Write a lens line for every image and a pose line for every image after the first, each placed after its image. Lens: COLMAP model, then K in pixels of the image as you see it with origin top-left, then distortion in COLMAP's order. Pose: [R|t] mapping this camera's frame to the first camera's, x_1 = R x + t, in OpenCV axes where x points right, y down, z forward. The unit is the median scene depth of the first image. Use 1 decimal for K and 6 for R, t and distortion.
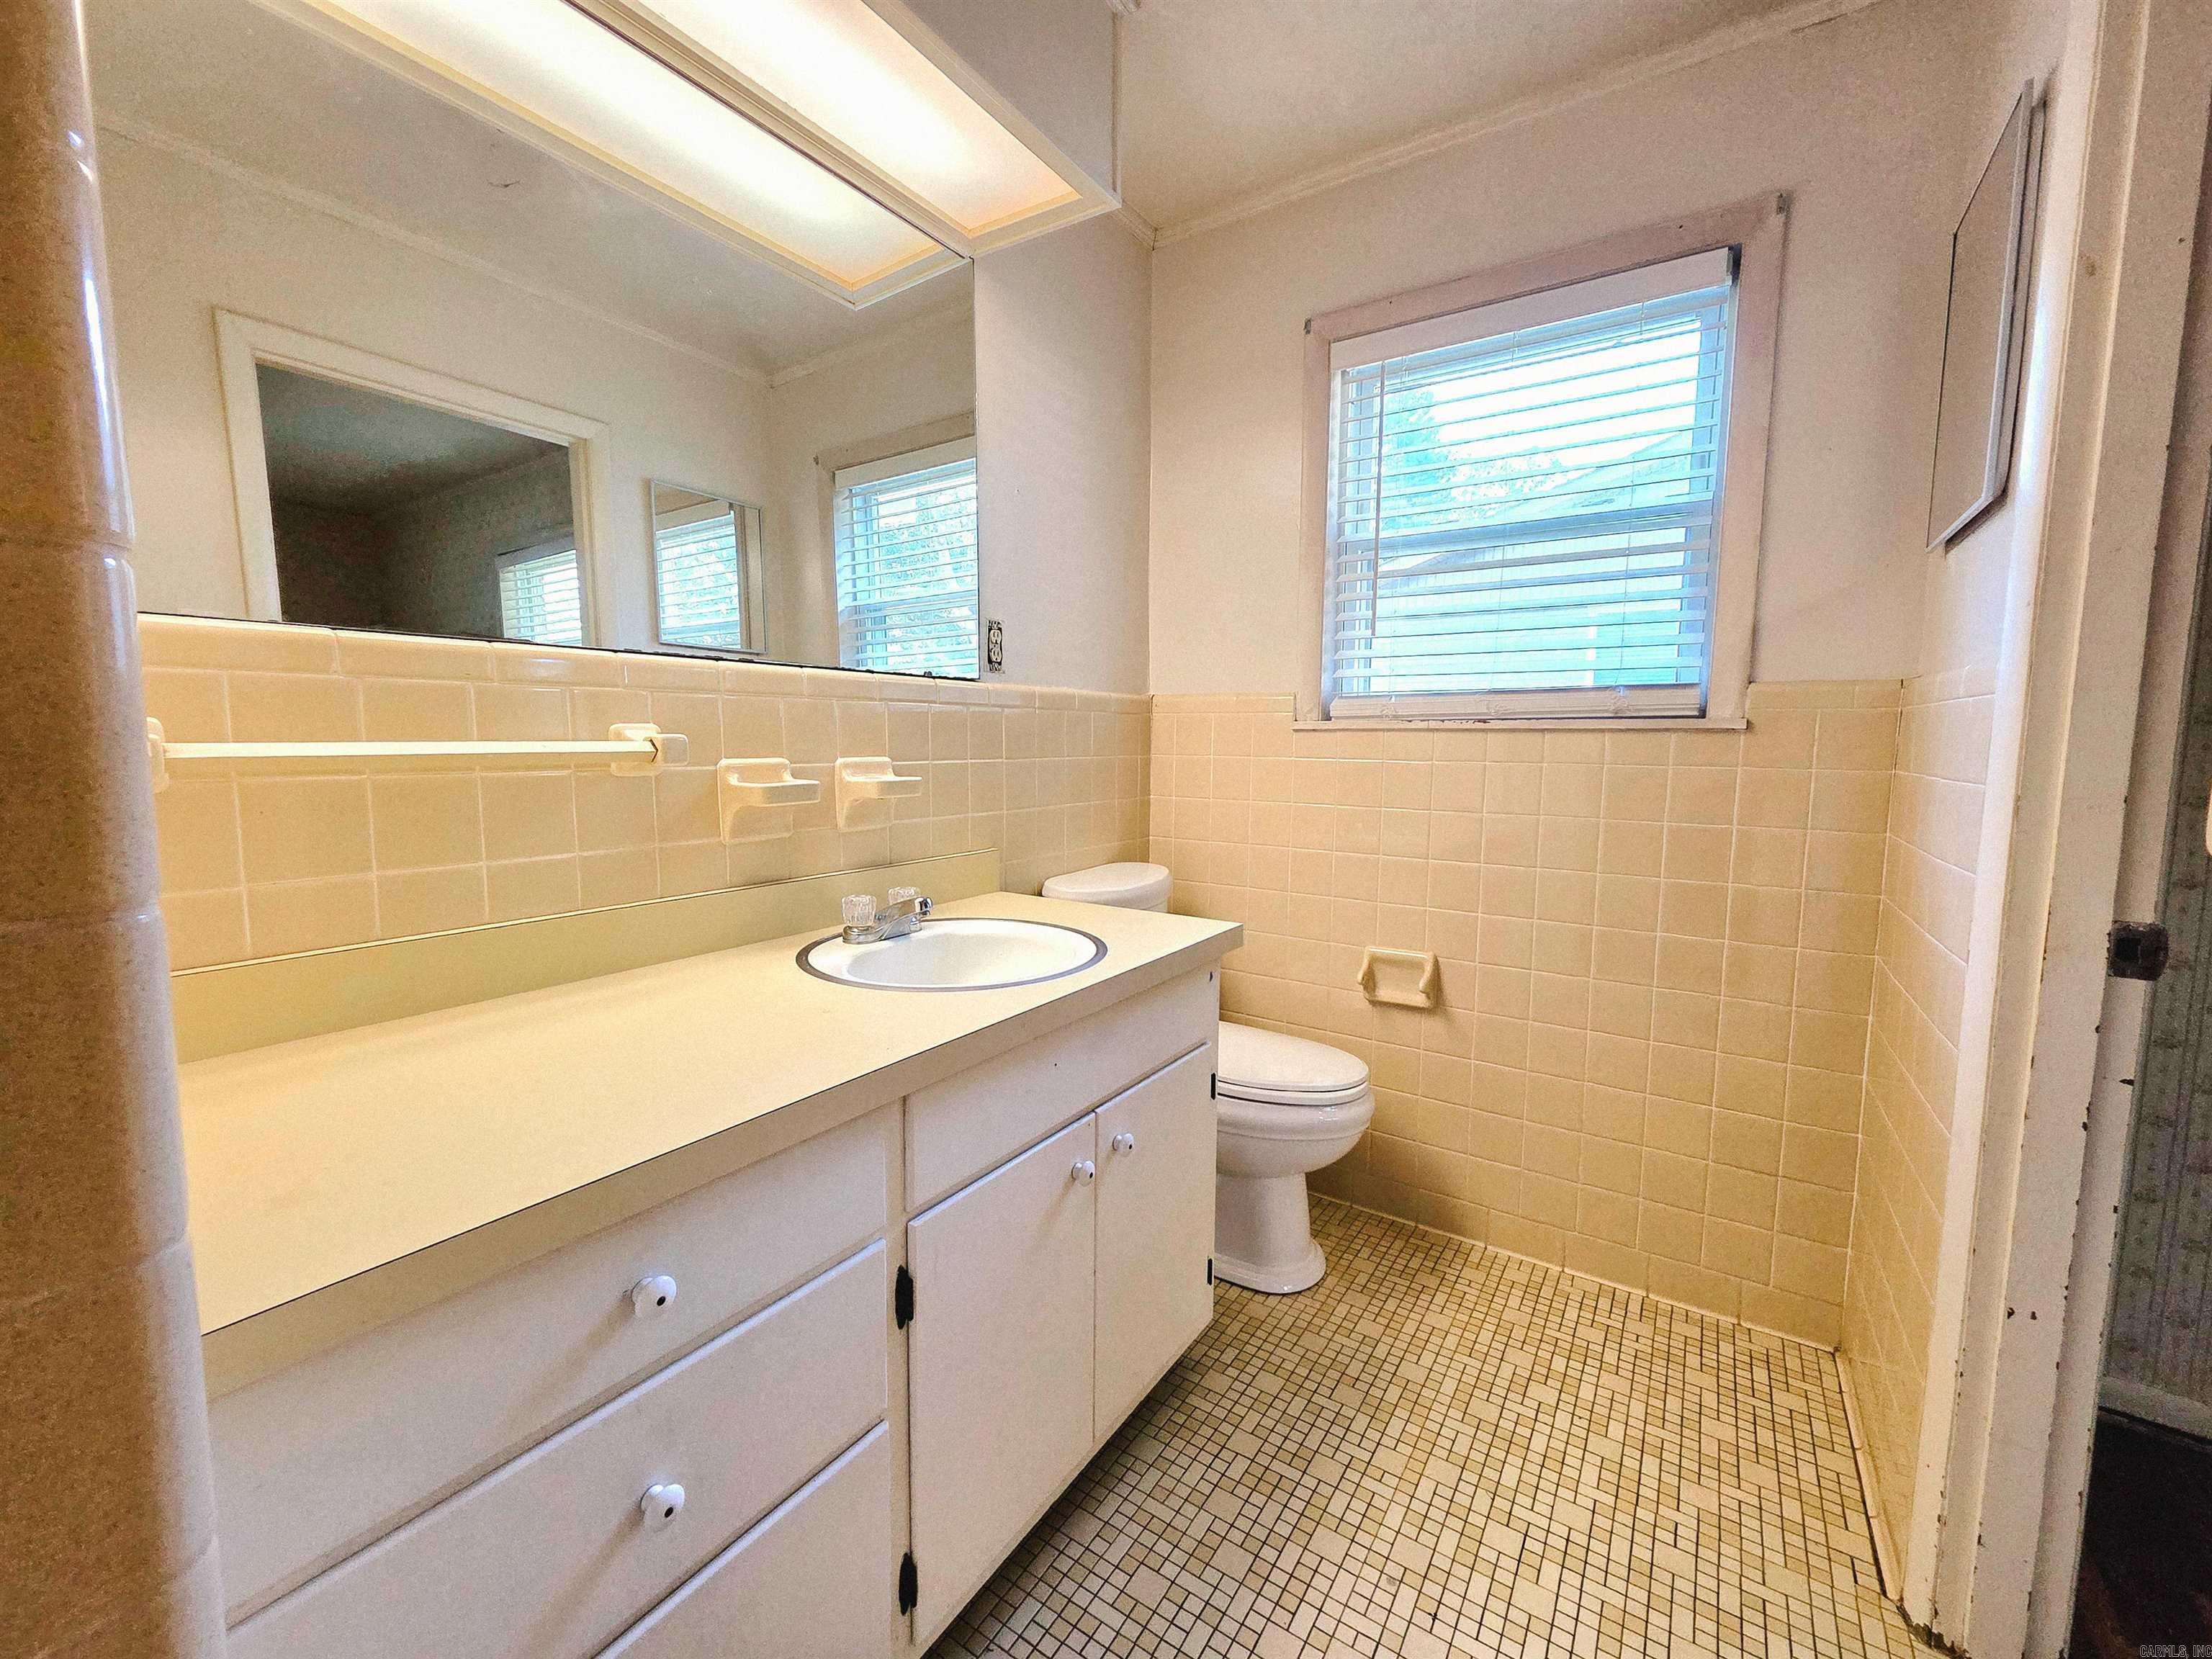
lens RADIAL K [[909.8, 0, 1095.5], [0, 909.8, 836.1], [0, 0, 1]] dist [0.004481, 0.000369]
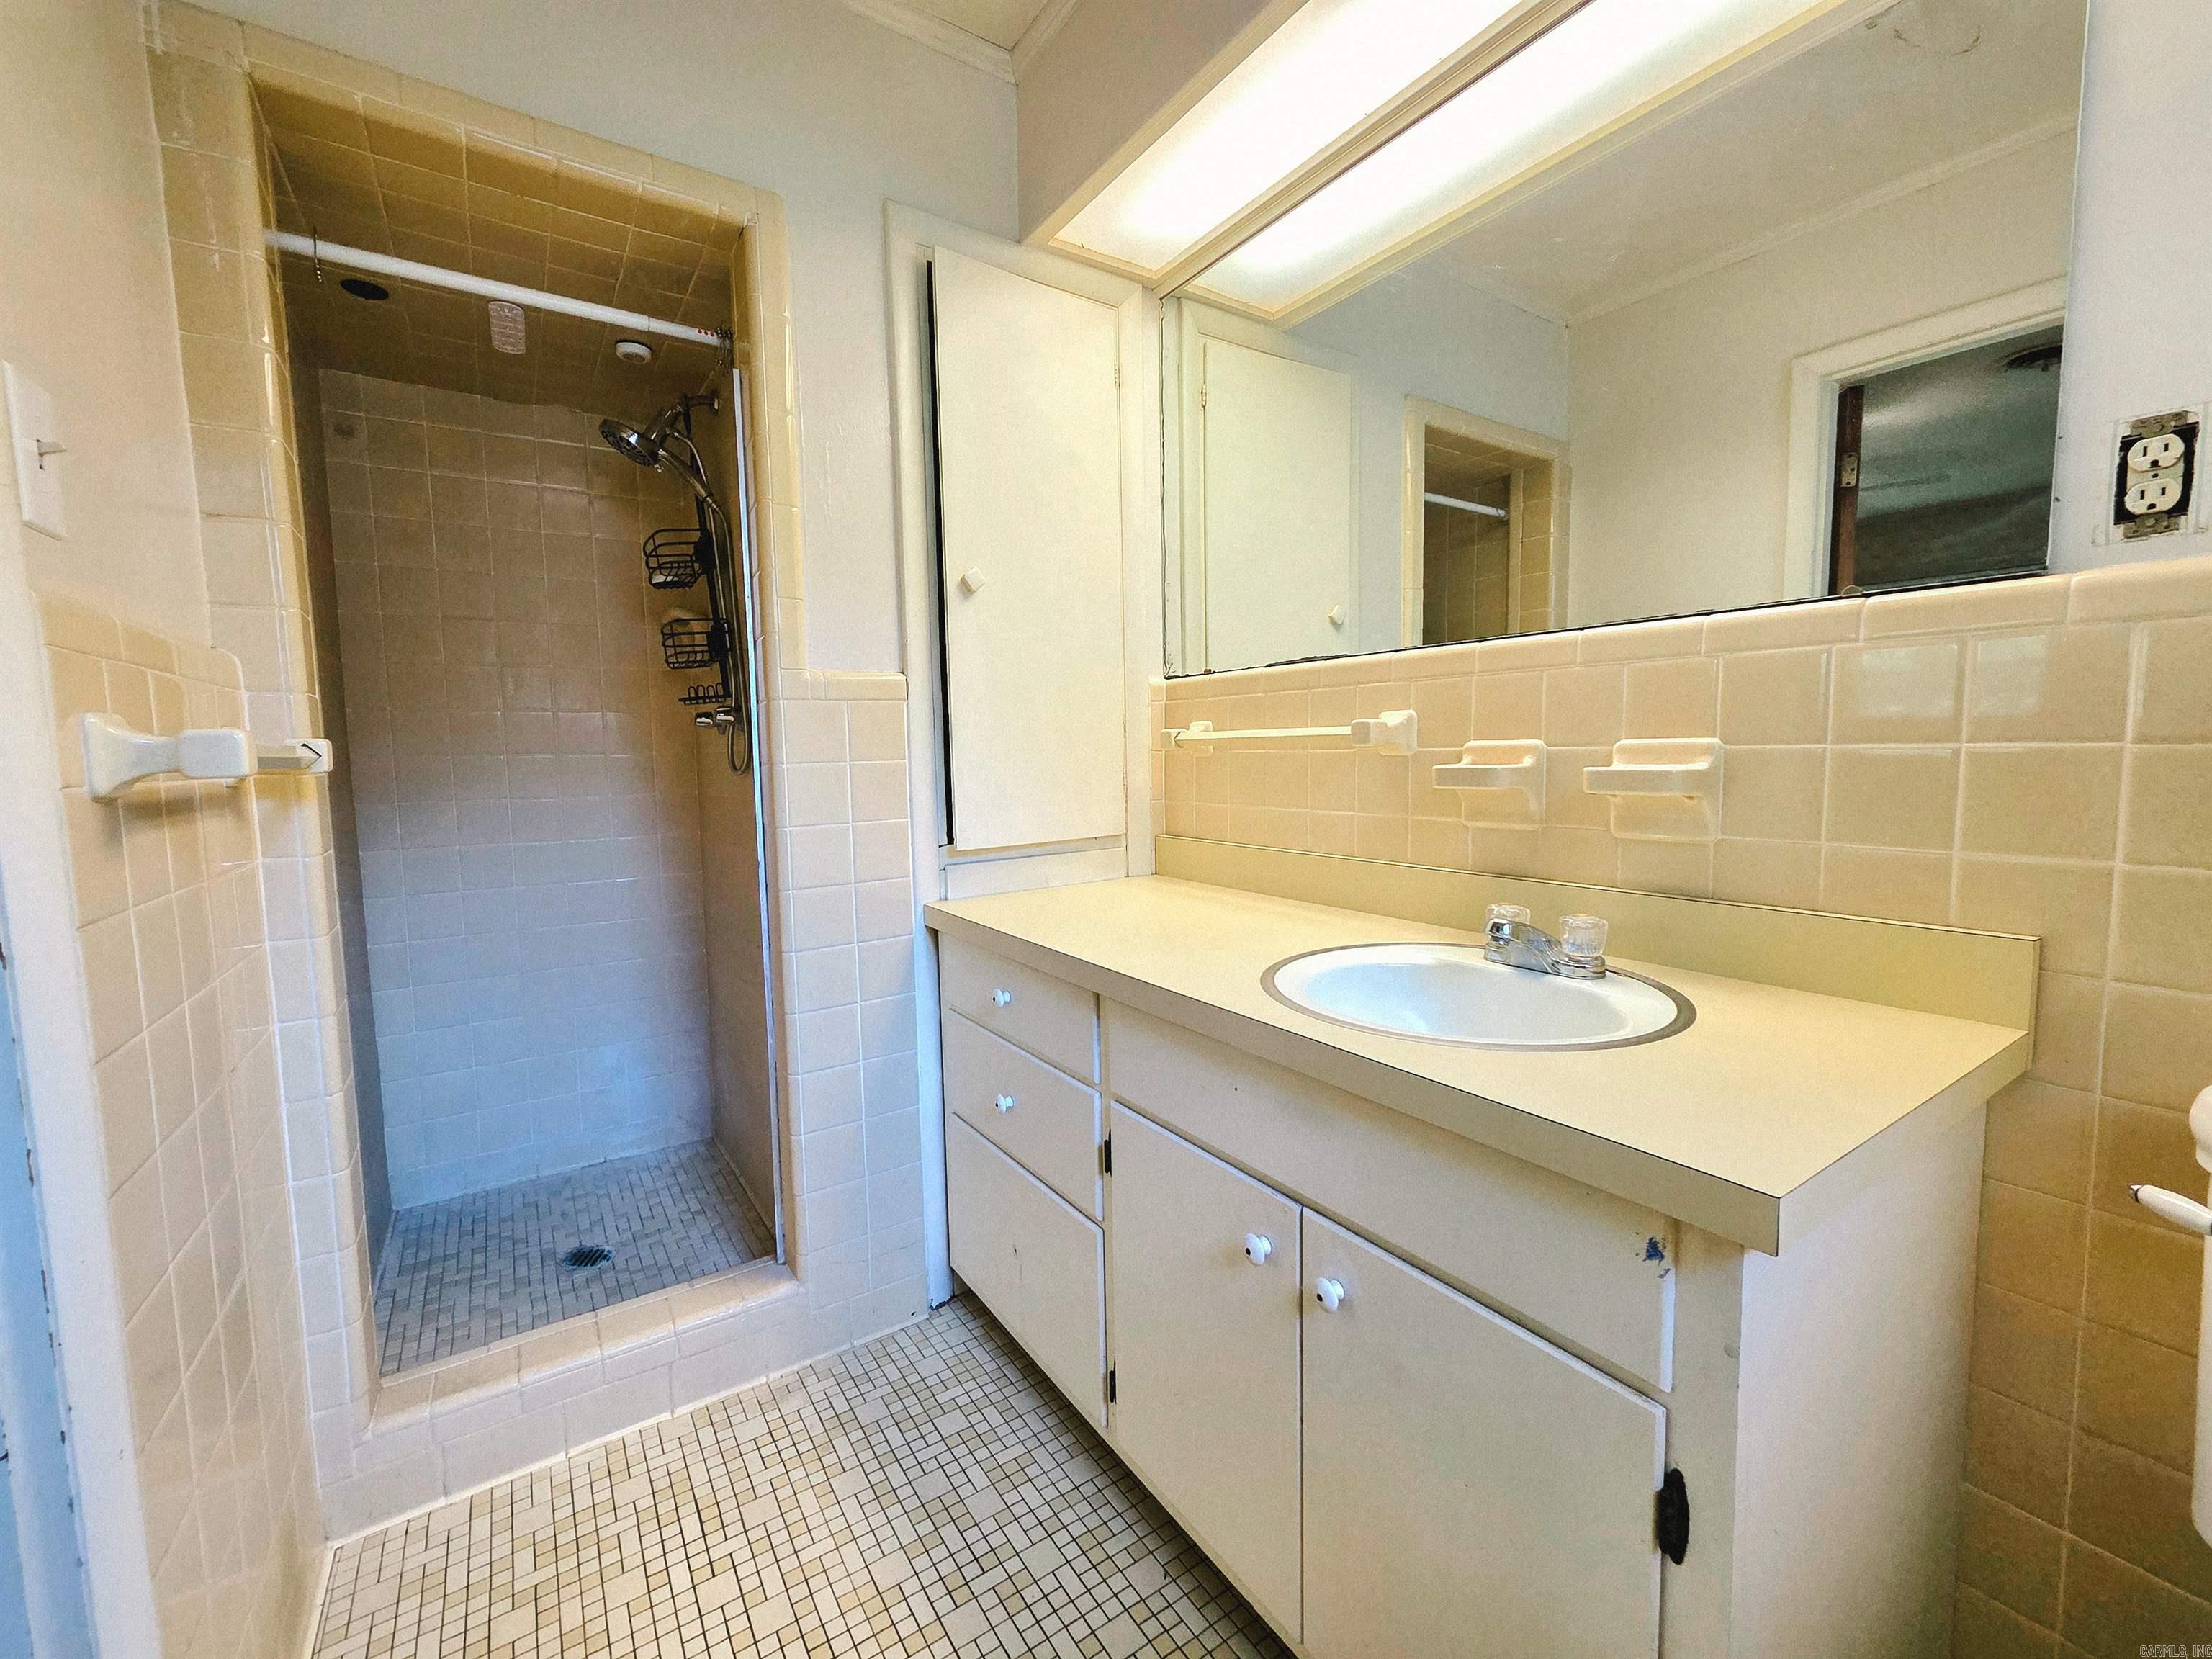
lens RADIAL K [[909.8, 0, 1100.6], [0, 909.8, 823.8], [0, 0, 1]] dist [0.004481, 0.000369]
pose [[-0.389275, 0.082205, -0.917446, 0.786026], [-0.080256, 0.989195, 0.122687, -0.098422], [0.917619, 0.121389, -0.378471, 1.176114]]
